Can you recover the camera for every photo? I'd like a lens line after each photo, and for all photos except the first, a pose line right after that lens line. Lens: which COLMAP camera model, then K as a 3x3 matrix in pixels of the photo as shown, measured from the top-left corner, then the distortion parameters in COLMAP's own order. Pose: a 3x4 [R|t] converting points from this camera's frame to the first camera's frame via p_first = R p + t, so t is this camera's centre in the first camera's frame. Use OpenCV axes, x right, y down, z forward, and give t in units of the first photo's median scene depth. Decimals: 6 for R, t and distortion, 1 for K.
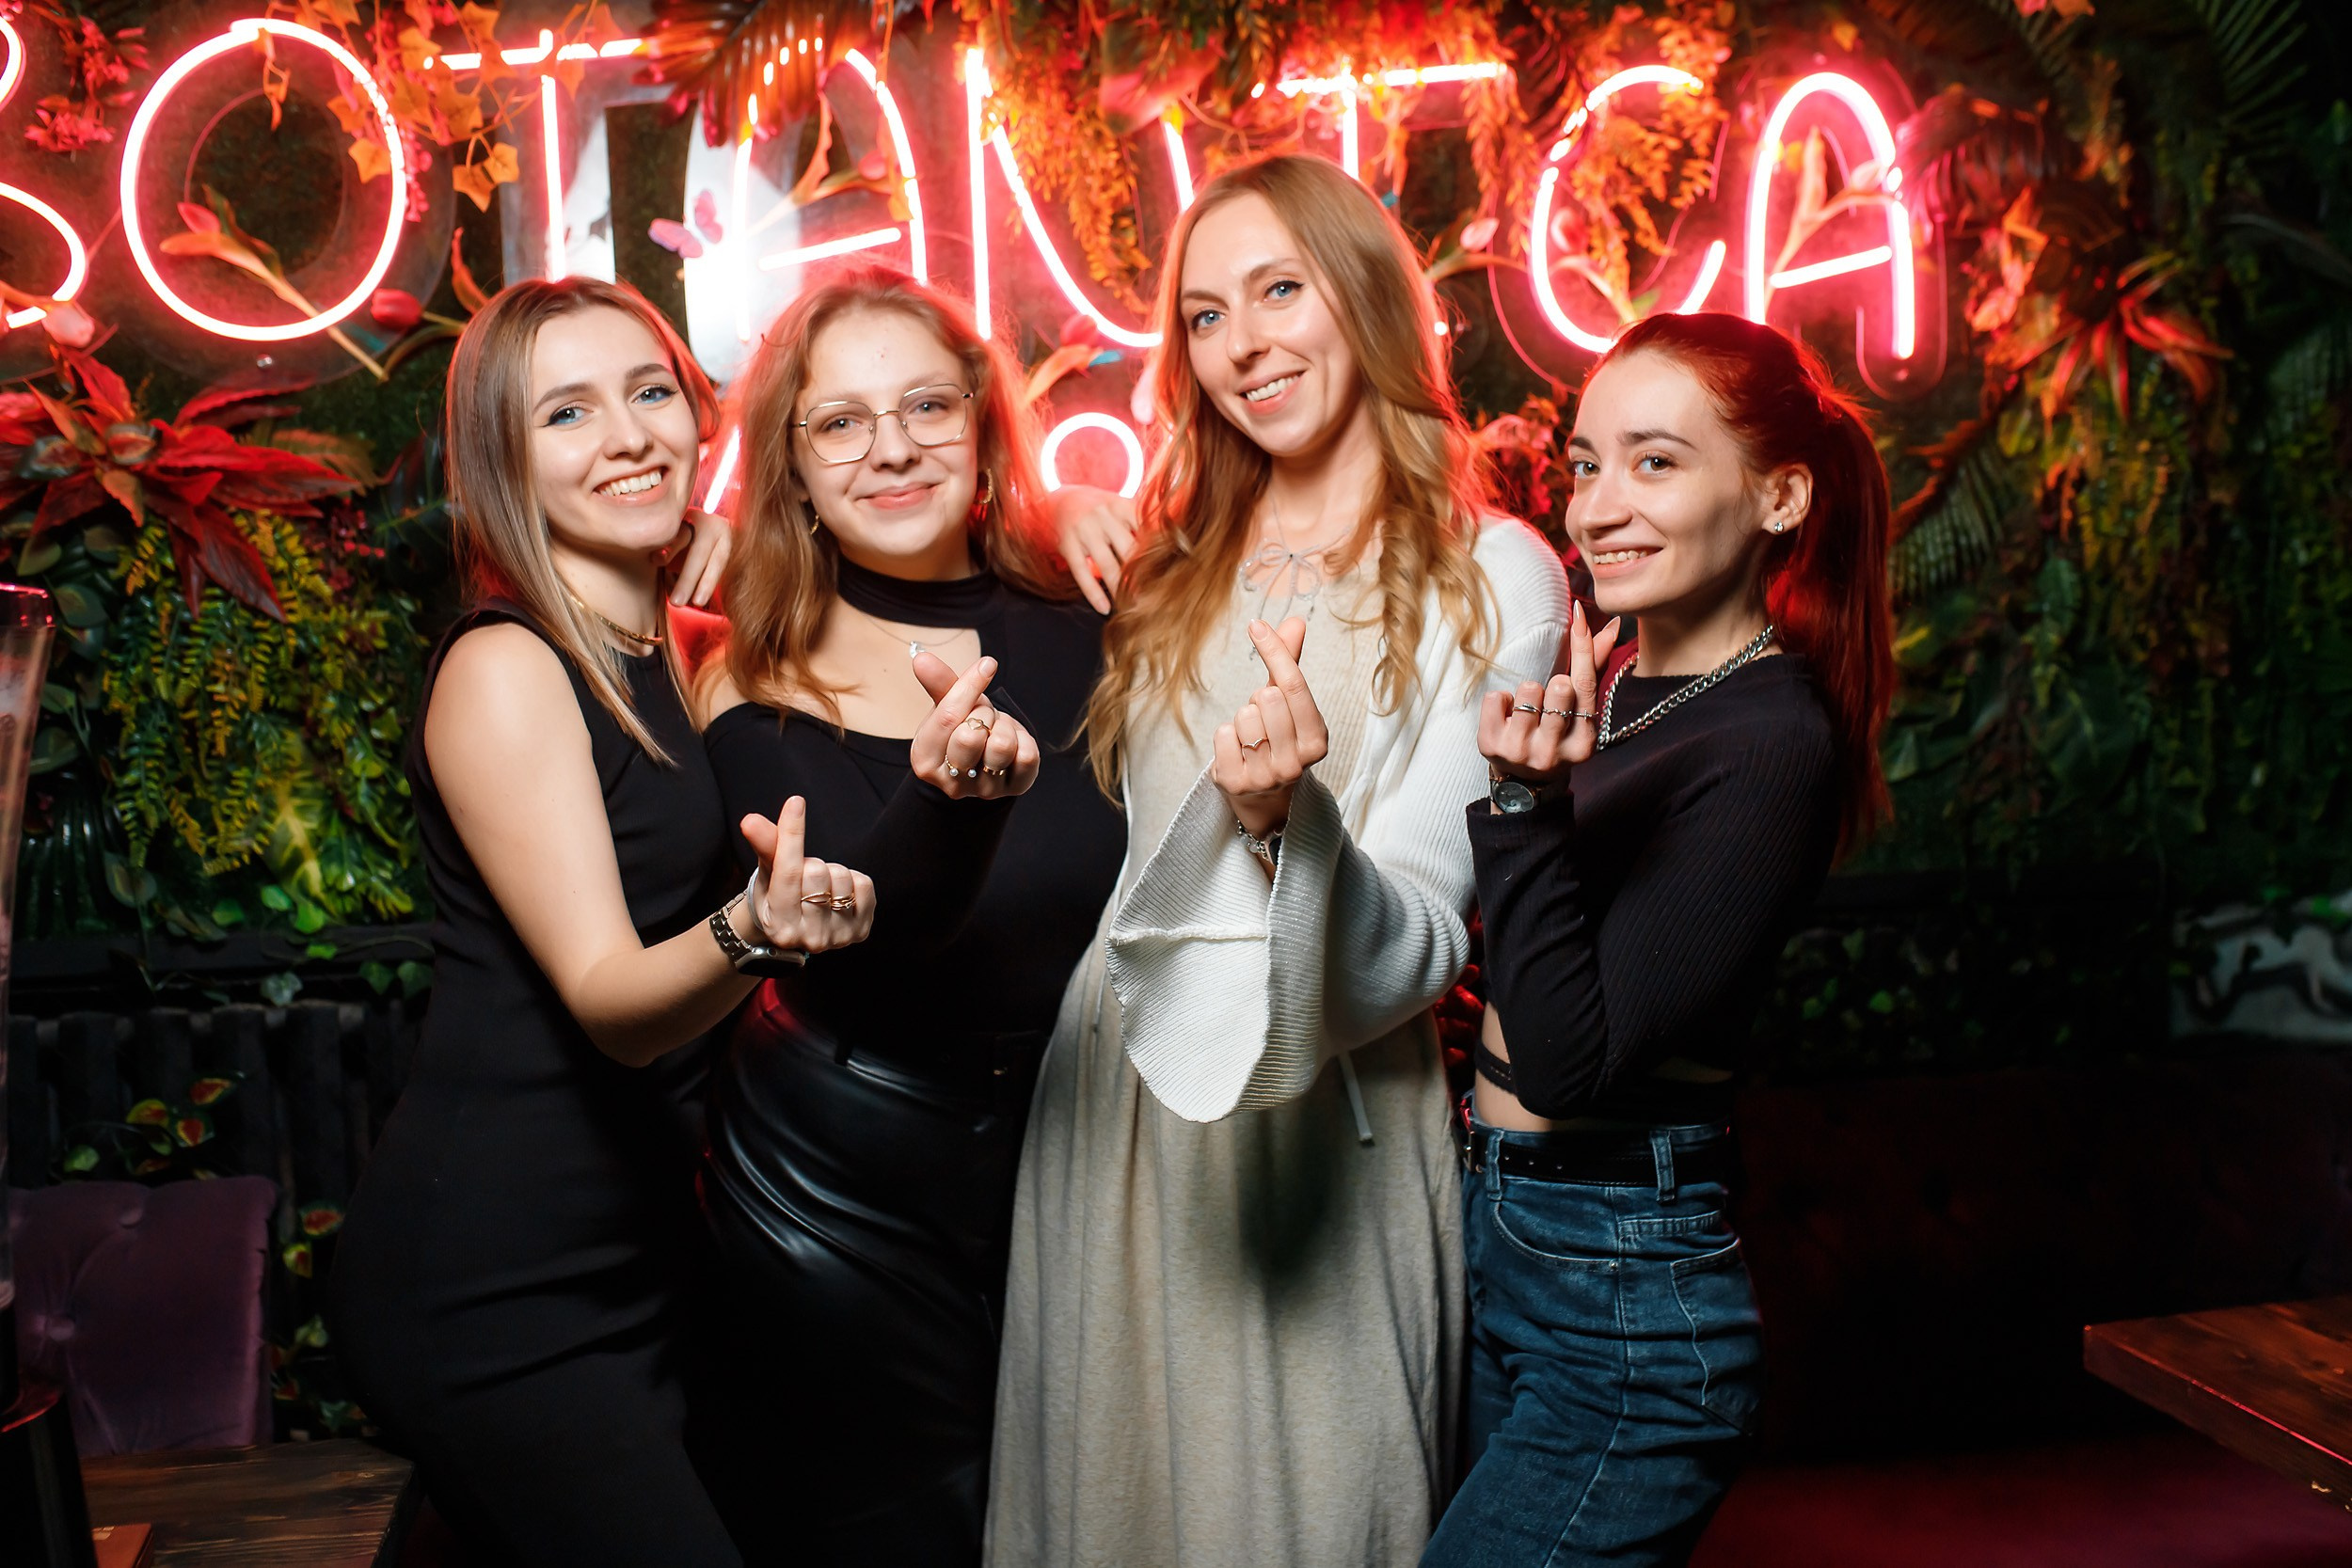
lens RADIAL K [[2246.3, 0, 1183.6], [0, 2246.3, 796.3], [0, 0, 1]] dist [-0.045326, 0.067614]
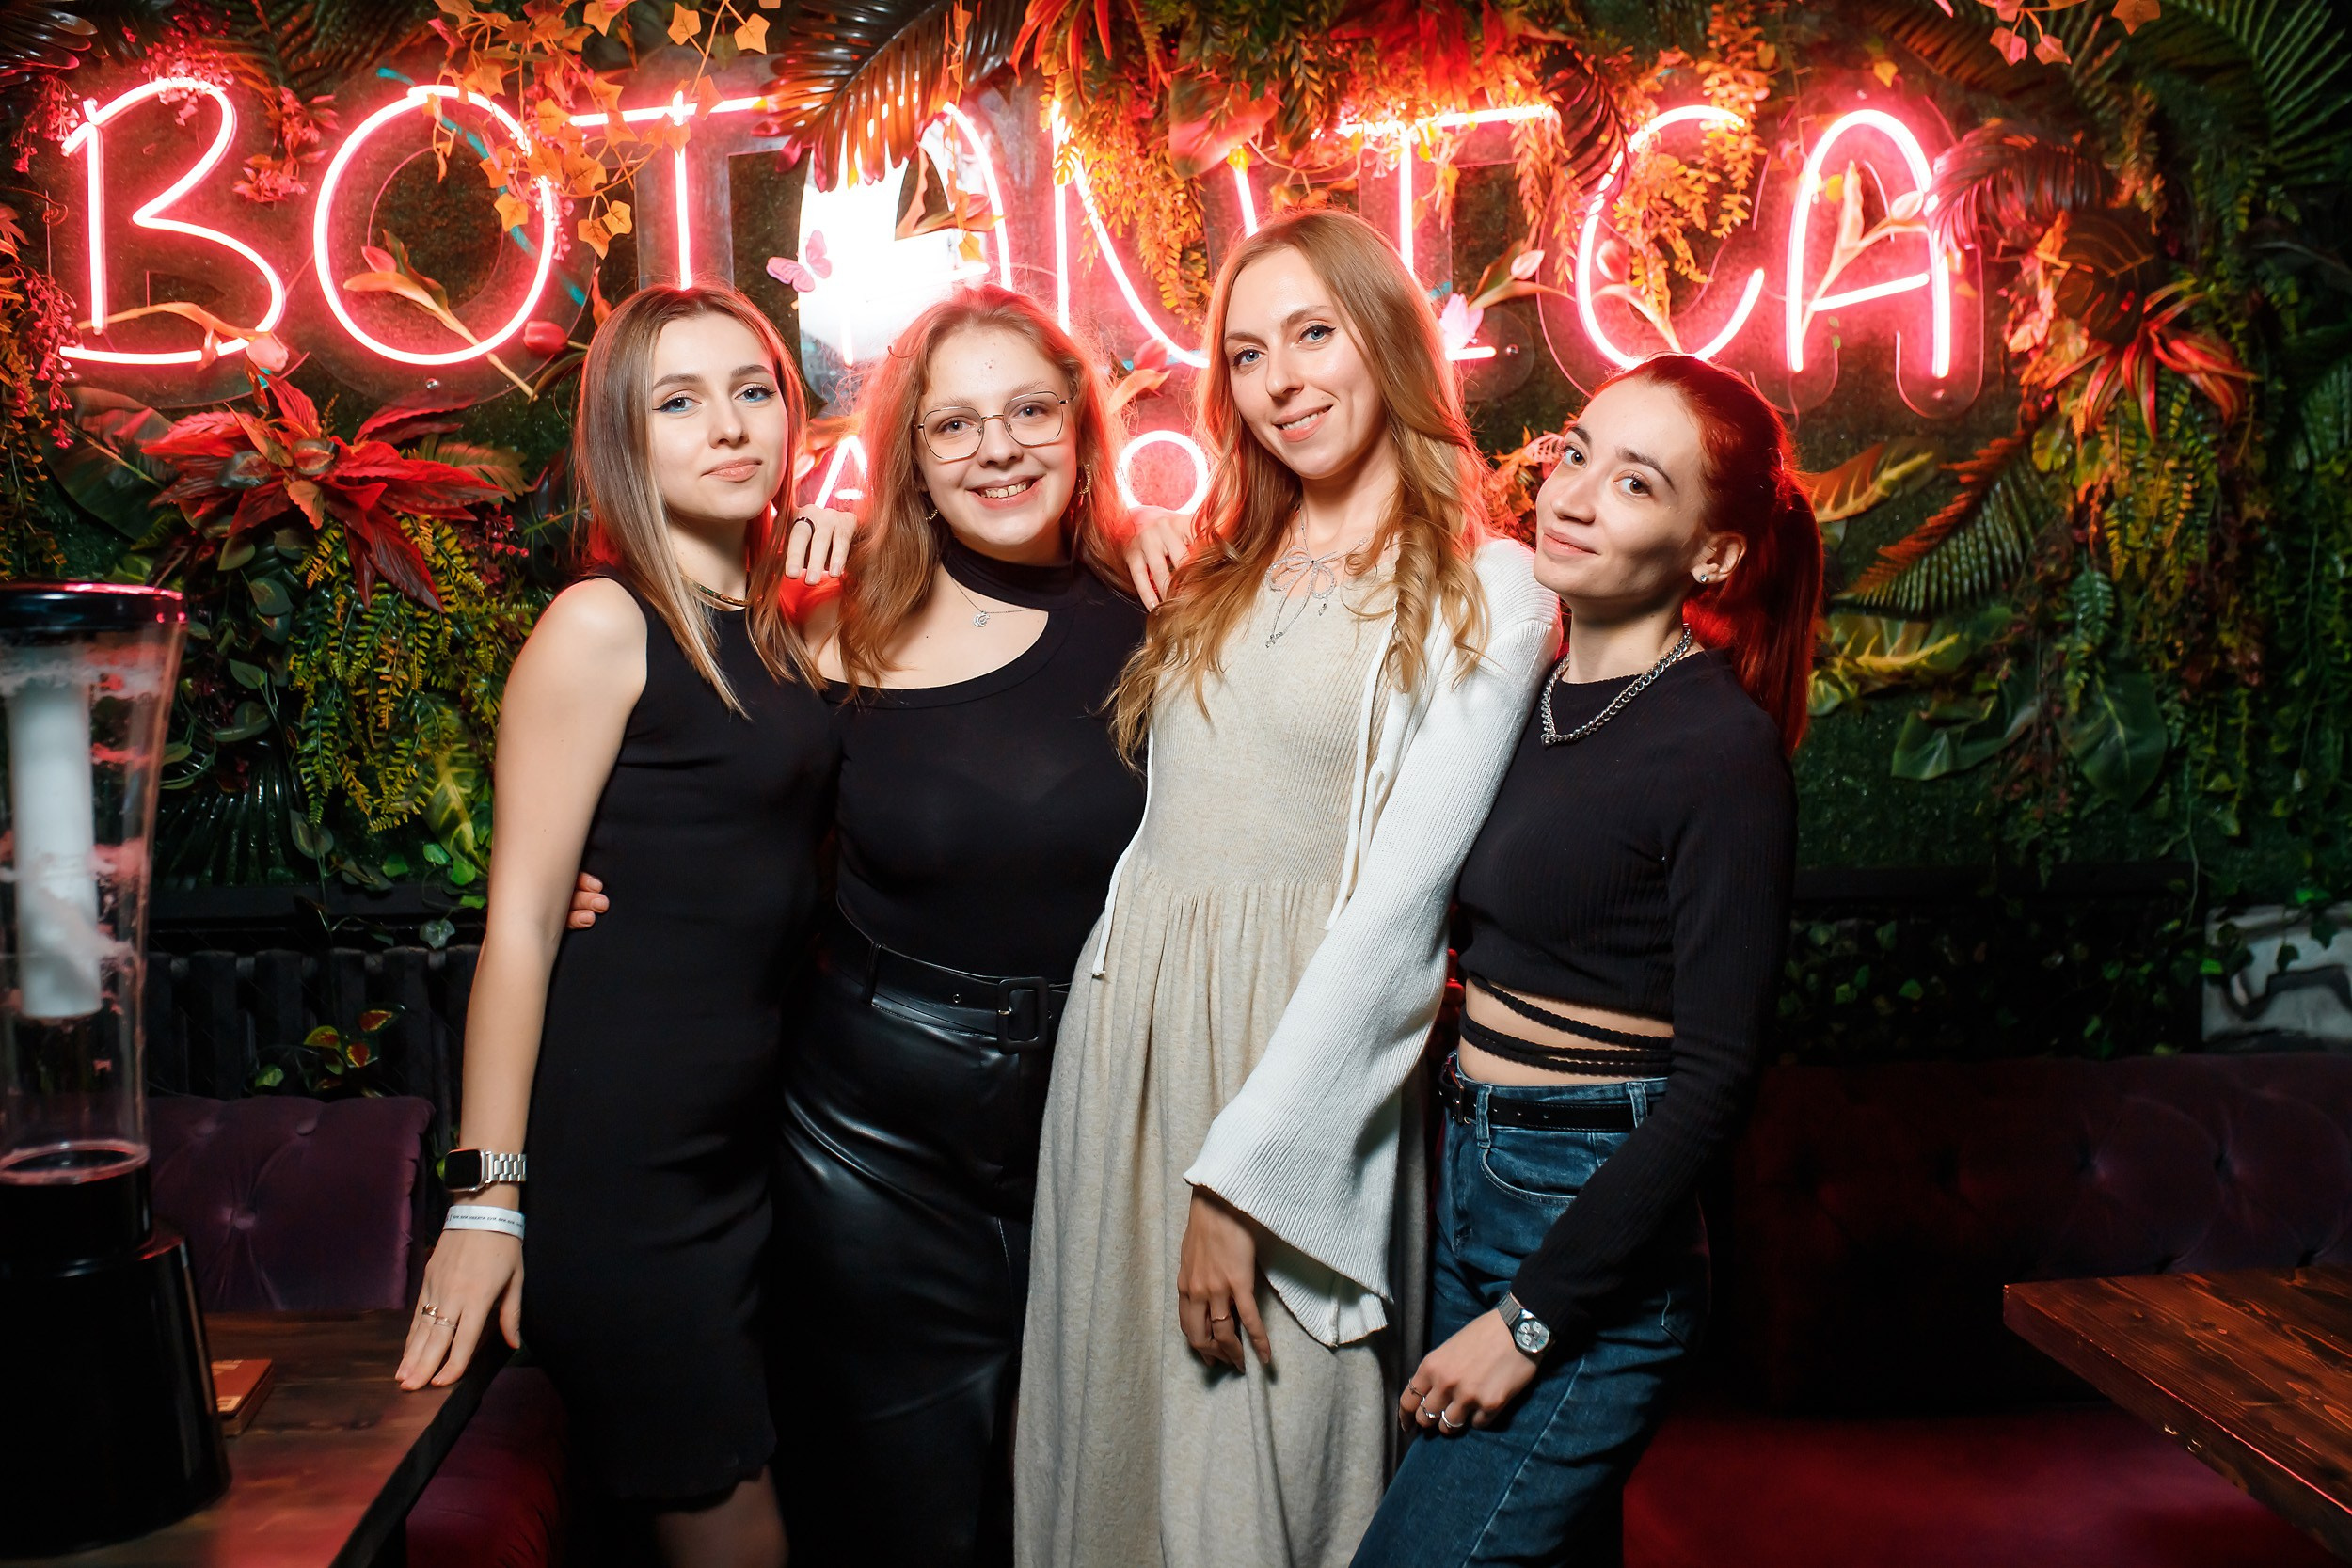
lens RADIAL K [[2246.3, 0, 1183.6], [0, 2246.3, 796.3], [0, 0, 1]] dist [-0.045326, 0.067614]
pose [[0.994264, 0.020684, -0.104932, 0.090237], [-0.019964, 0.999769, 0.007914, -0.000510], [0.105071, -0.005774, 0.994448, -0.093078]]
